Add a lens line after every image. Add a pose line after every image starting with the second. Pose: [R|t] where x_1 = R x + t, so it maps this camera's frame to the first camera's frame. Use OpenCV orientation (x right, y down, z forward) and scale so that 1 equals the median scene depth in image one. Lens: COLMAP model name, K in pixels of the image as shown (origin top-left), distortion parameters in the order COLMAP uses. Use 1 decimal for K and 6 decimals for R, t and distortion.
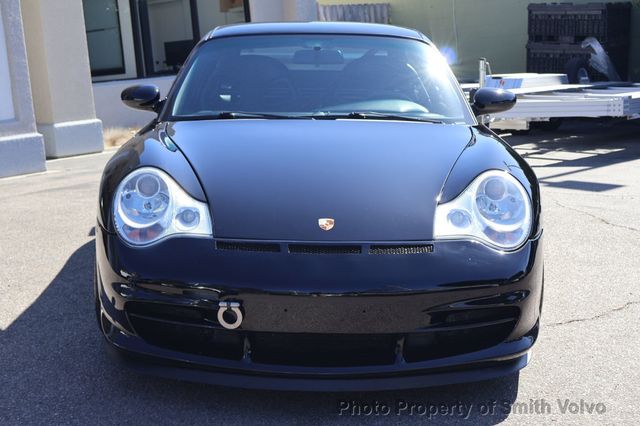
lens RADIAL K [[1099.1, 0, 320.0], [0, 1099.1, 213.0], [0, 0, 1]] dist [-0.011072, -0.029555]
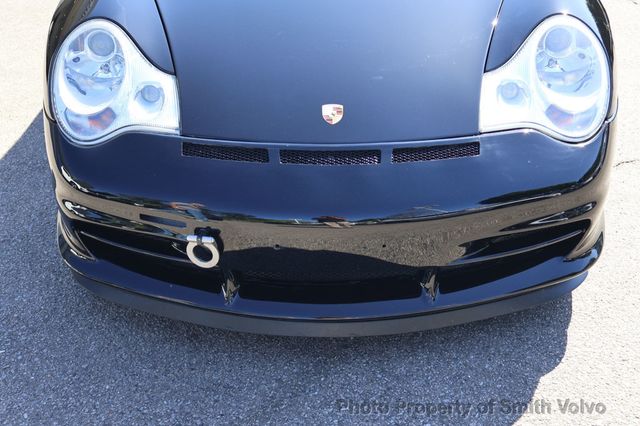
lens RADIAL K [[828.1, 0, 320.0], [0, 828.1, 213.0], [0, 0, 1]] dist [0.011319, 0.005696]
pose [[0.999381, -0.008497, -0.034141, 0.015227], [0.018998, 0.947088, 0.320412, -0.101204], [0.029612, -0.320863, 0.946663, 0.445108]]
